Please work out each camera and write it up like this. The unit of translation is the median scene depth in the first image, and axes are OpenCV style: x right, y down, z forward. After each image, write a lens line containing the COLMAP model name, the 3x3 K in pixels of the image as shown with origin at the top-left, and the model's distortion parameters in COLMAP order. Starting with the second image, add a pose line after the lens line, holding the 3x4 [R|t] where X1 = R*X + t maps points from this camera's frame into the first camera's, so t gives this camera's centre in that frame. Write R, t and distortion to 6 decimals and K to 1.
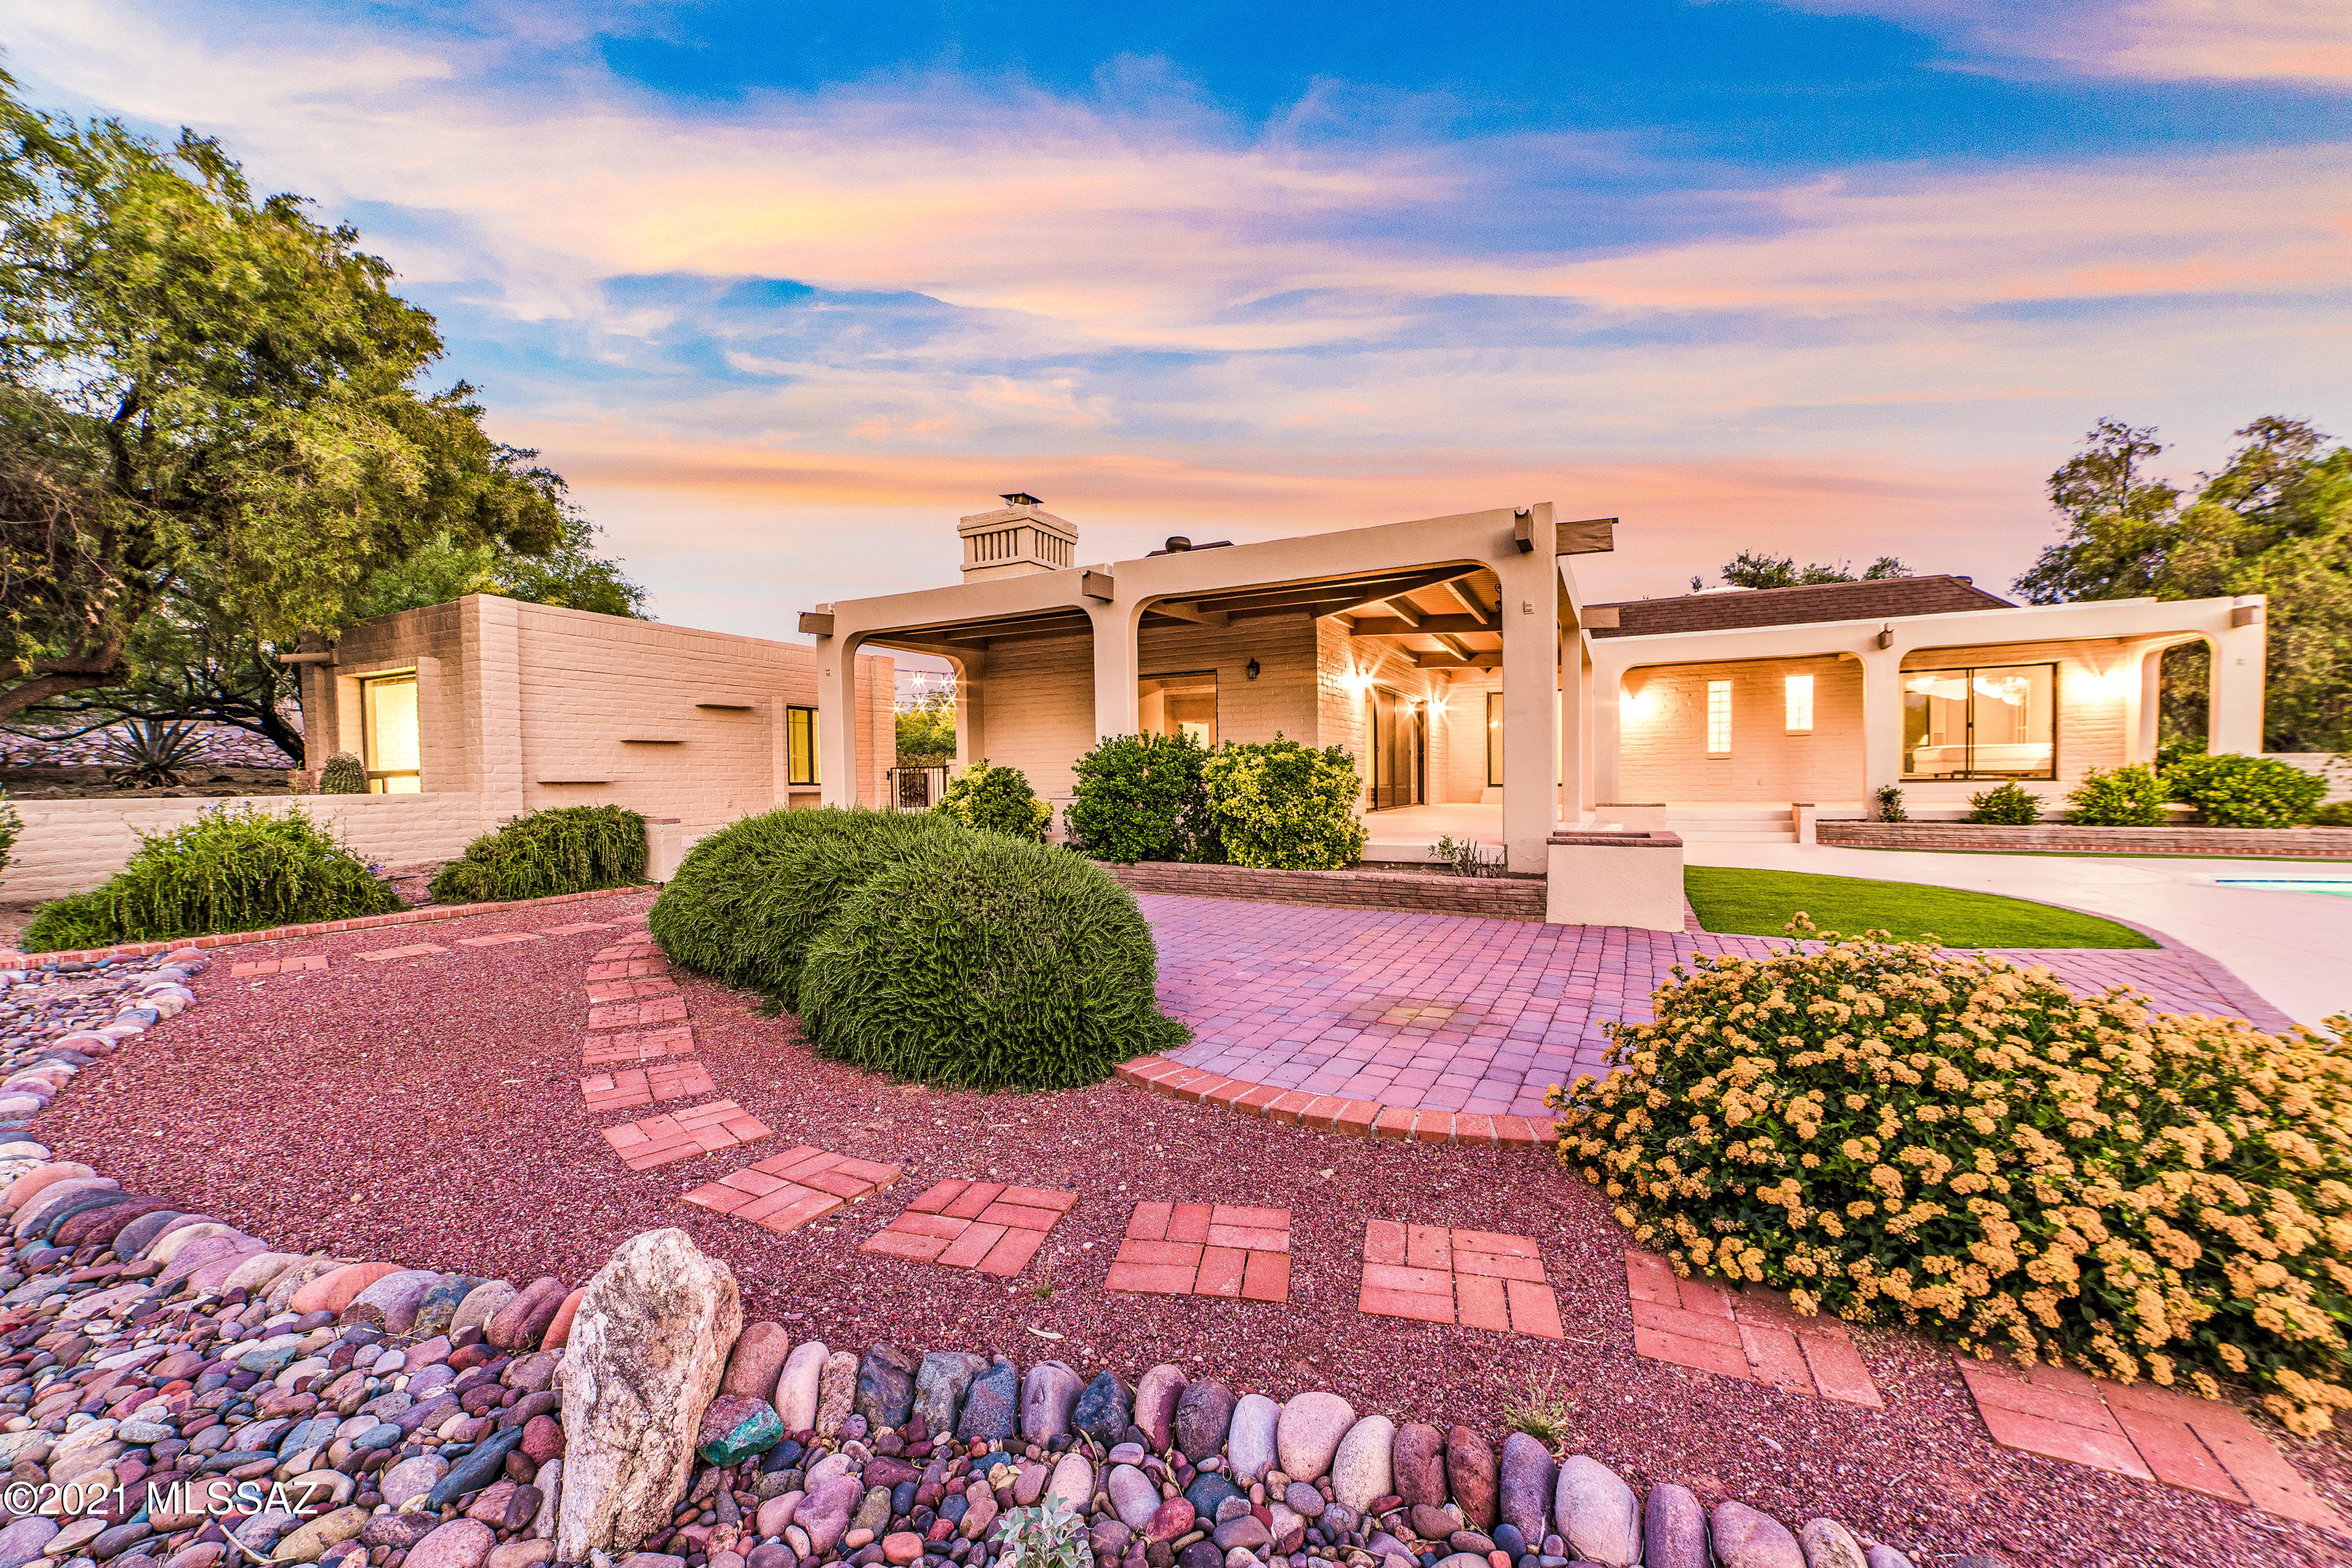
lens RADIAL K [[913.1, 0, 1165.1], [0, 913.1, 815.6], [0, 0, 1]] dist [-0.011861, 0.006054]
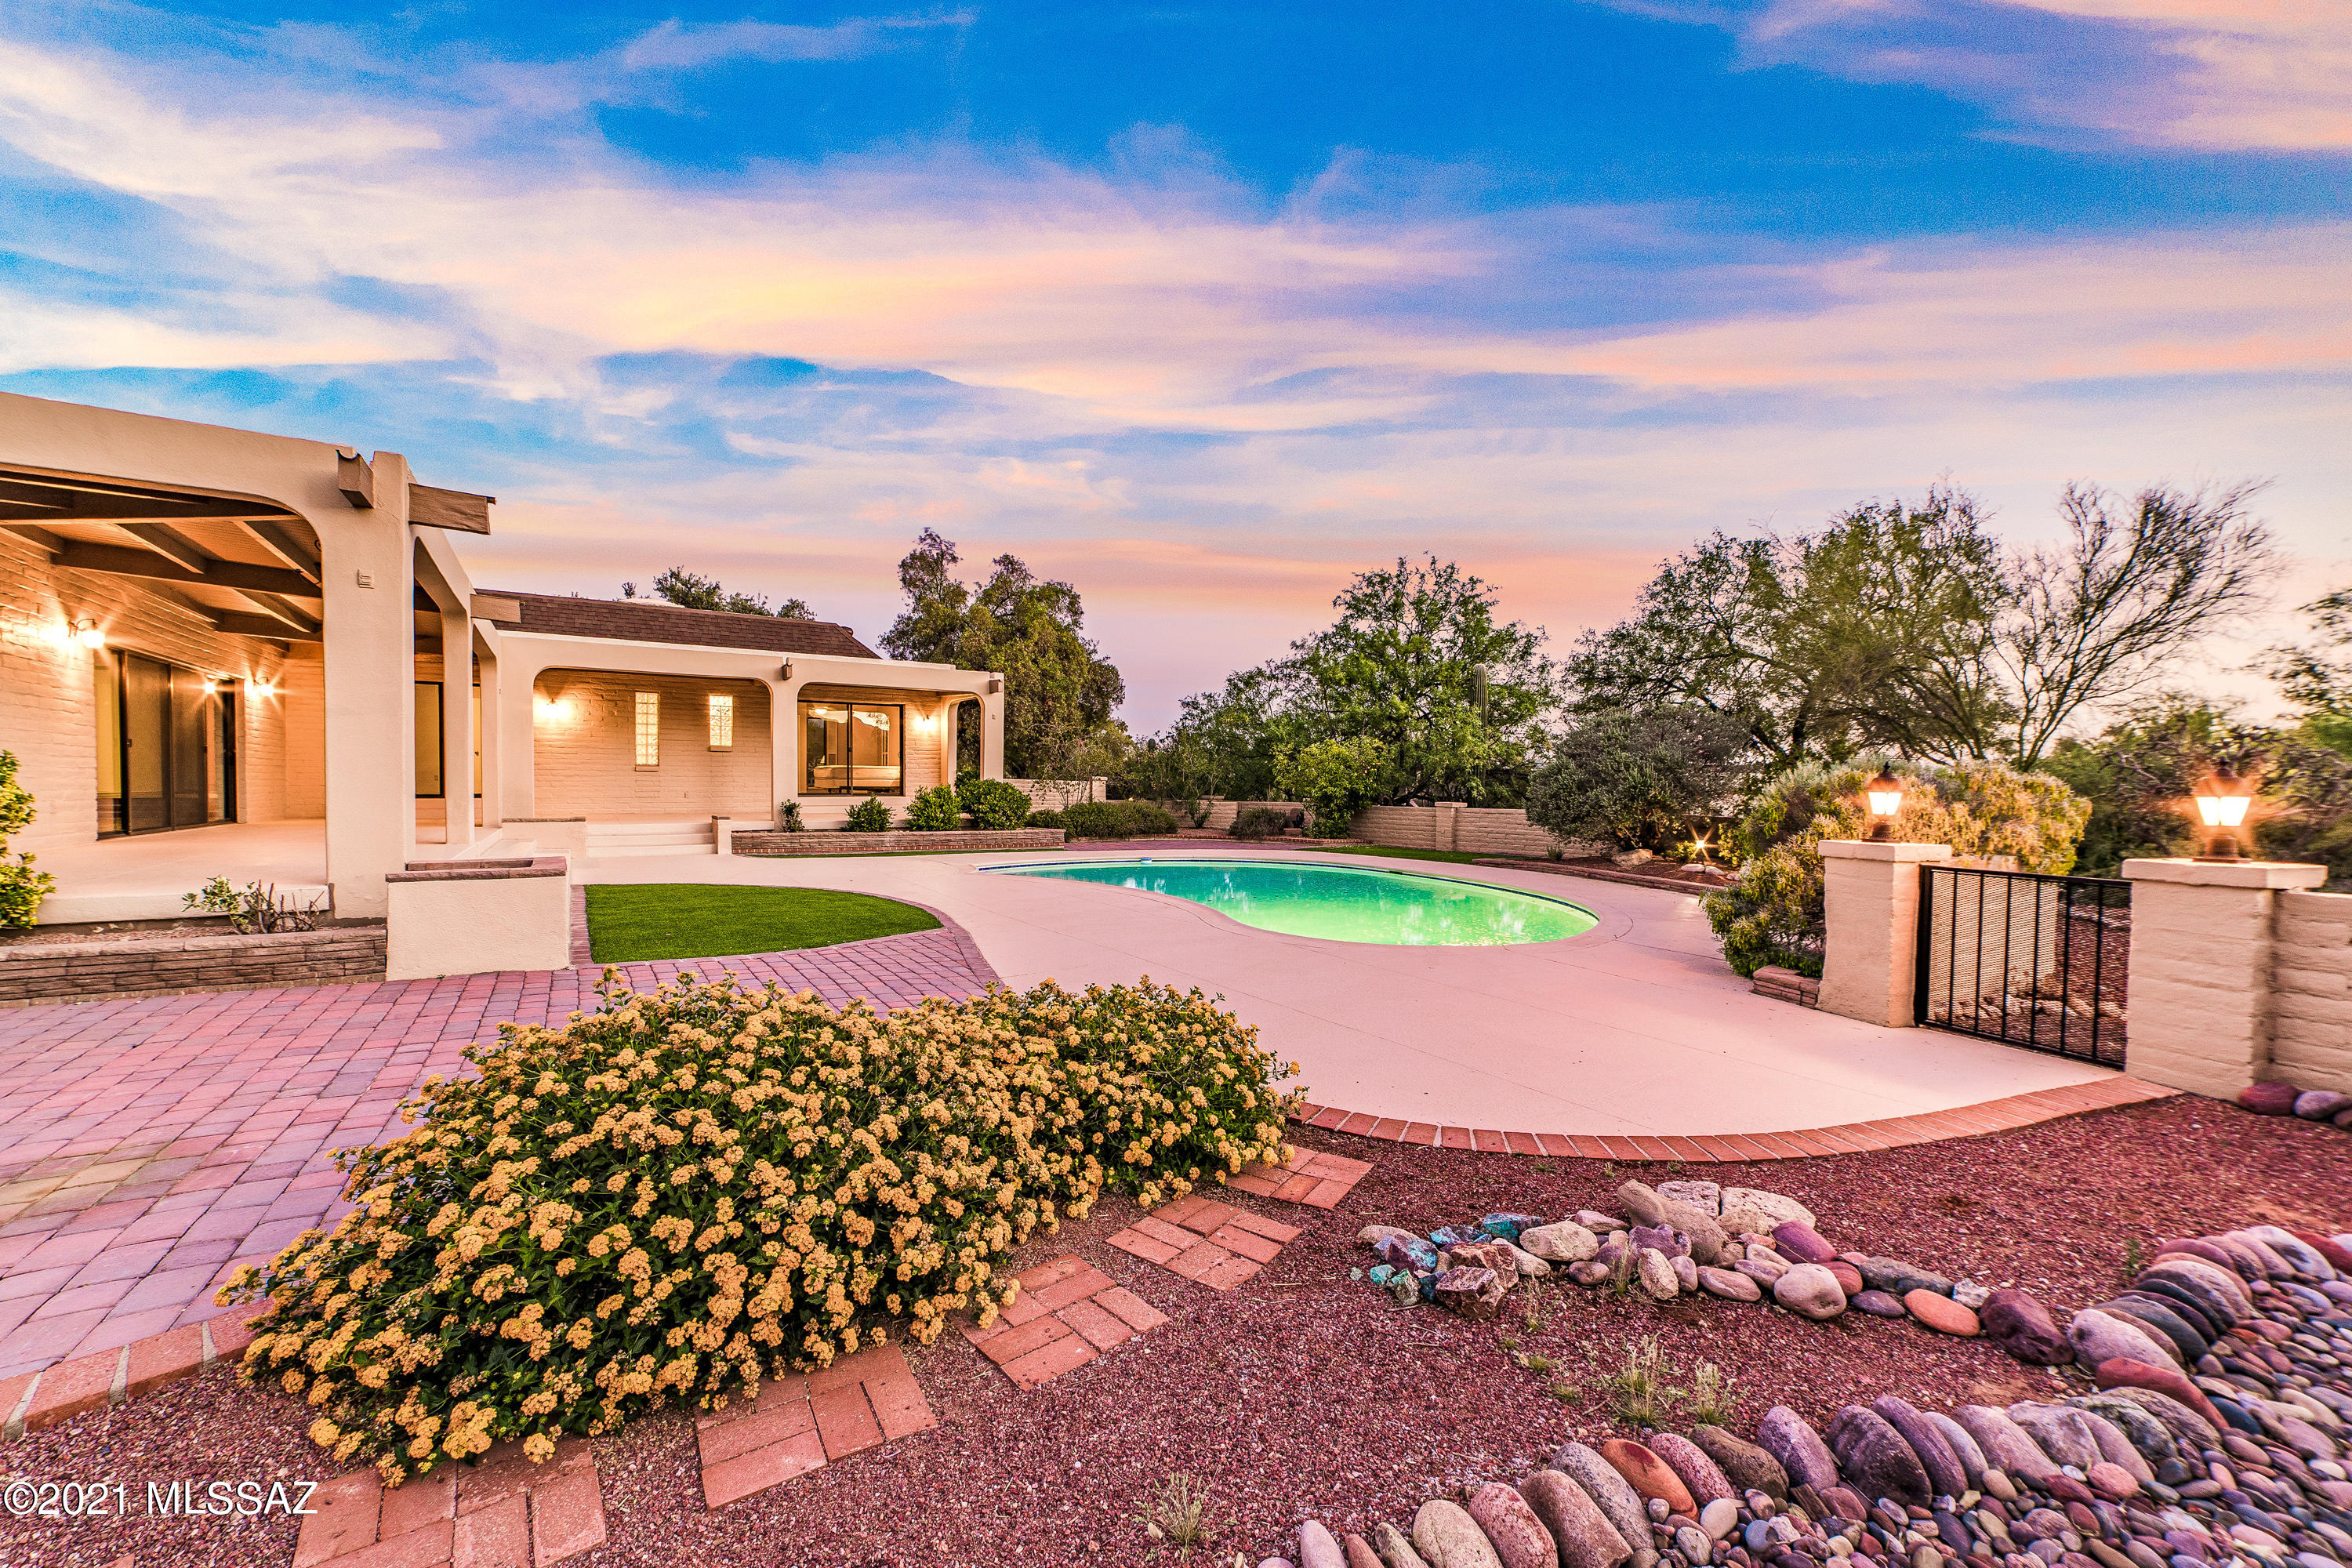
lens RADIAL K [[894.3, 0, 1183.4], [0, 894.3, 796.4], [0, 0, 1]] dist [-0.025243, 0.007880]
pose [[0.501370, 0.001709, 0.865231, 0.232302], [0.014827, 0.999834, -0.010567, -0.055442], [-0.865106, 0.018126, 0.501262, 0.030160]]
